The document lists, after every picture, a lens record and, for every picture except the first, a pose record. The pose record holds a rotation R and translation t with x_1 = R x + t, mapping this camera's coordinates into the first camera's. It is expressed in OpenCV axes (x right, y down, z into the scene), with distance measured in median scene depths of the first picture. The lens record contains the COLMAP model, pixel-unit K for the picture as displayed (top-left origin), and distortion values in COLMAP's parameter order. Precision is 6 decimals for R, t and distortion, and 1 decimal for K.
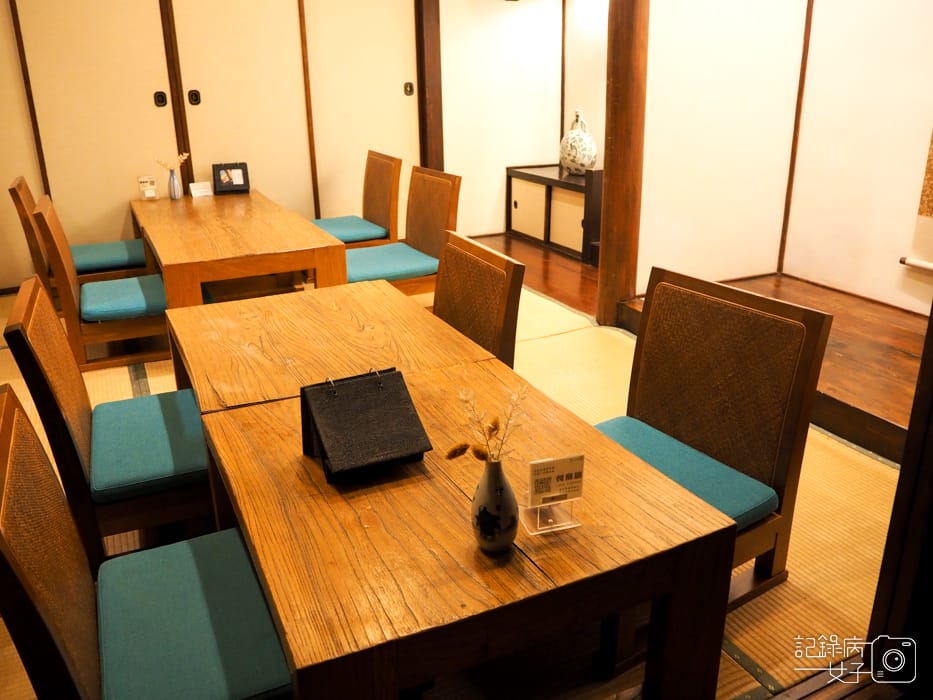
lens RADIAL K [[777.8, 0, 467.8], [0, 777.8, 349.6], [0, 0, 1]] dist [0.002096, -0.017585]
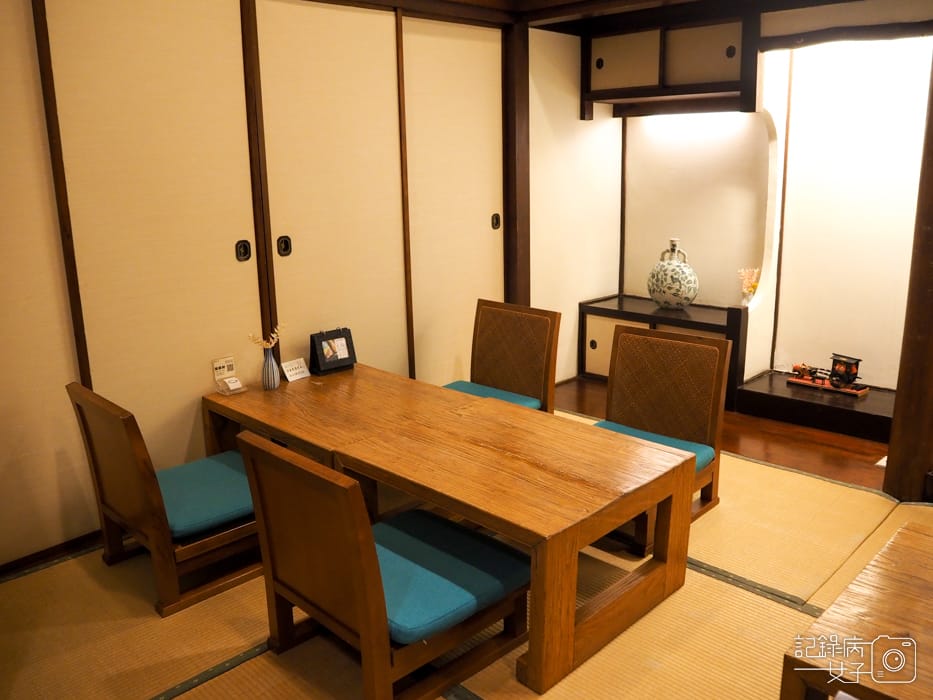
lens RADIAL K [[777.8, 0, 466.1], [0, 777.8, 350.6], [0, 0, 1]] dist [0.002096, -0.017585]
pose [[0.941620, -0.081943, 0.326553, -0.423386], [0.119474, 0.988132, -0.096550, -0.134329], [-0.314766, 0.129928, 0.940235, 0.272649]]
